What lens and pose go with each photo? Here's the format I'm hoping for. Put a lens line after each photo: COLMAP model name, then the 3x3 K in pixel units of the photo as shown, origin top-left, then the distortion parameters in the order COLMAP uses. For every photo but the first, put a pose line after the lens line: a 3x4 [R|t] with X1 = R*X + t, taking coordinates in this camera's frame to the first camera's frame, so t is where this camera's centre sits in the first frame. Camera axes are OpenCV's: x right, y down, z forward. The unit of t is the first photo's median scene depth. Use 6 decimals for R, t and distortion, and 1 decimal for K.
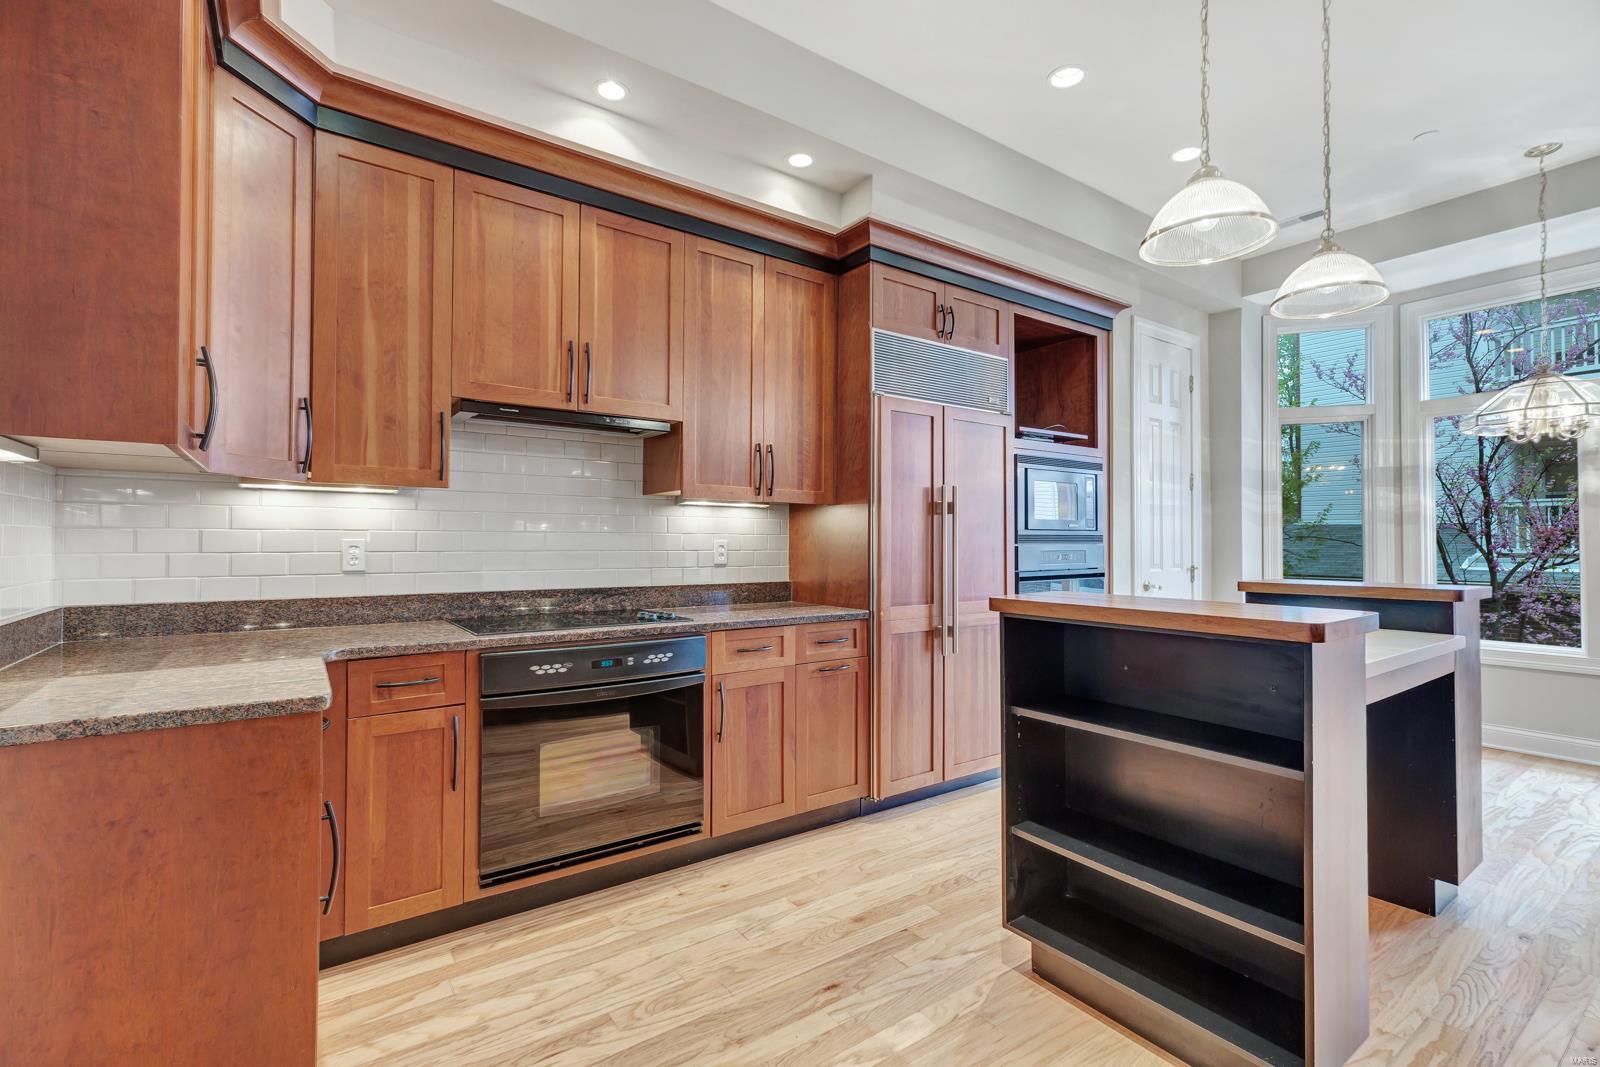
lens RADIAL K [[732.4, 0, 798.6], [0, 732.4, 538.4], [0, 0, 1]] dist [0.002263, 0.000855]
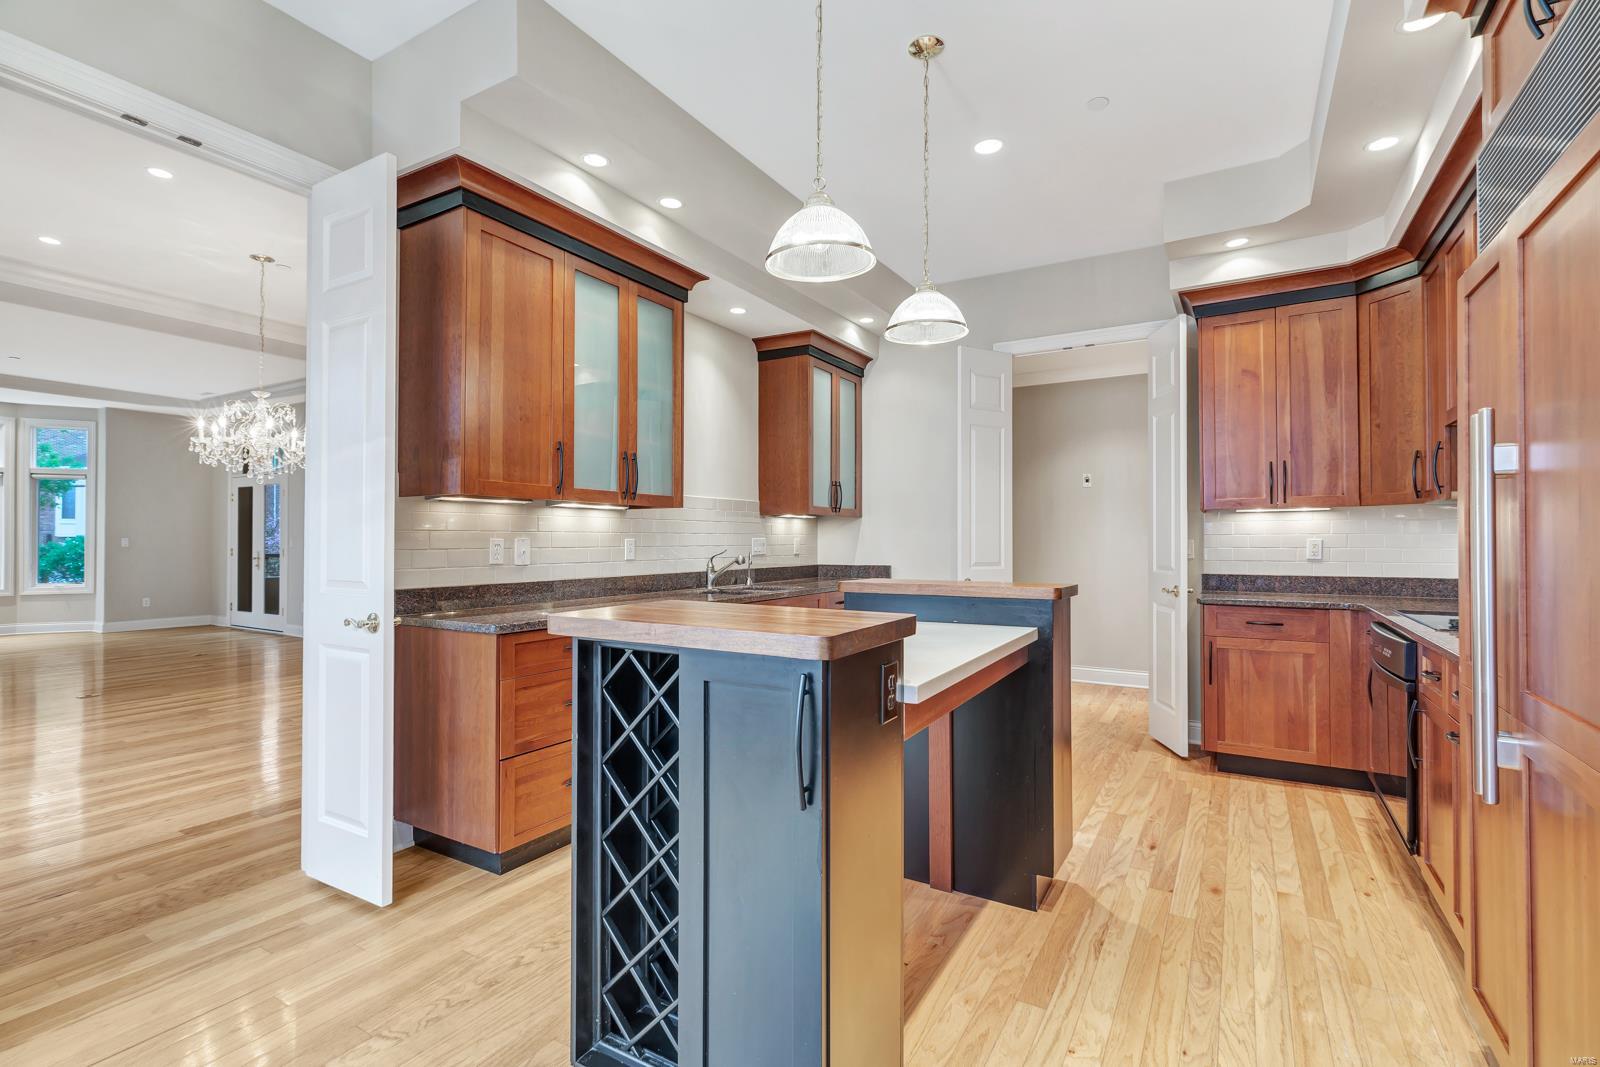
lens RADIAL K [[722.6, 0, 800.1], [0, 722.6, 527.6], [0, 0, 1]] dist [0.001753, 0.000314]
pose [[-0.918454, -0.009362, -0.395417, 1.162499], [-0.002658, 0.999843, -0.017500, 0.004228], [0.395519, -0.015022, -0.918335, 1.892449]]
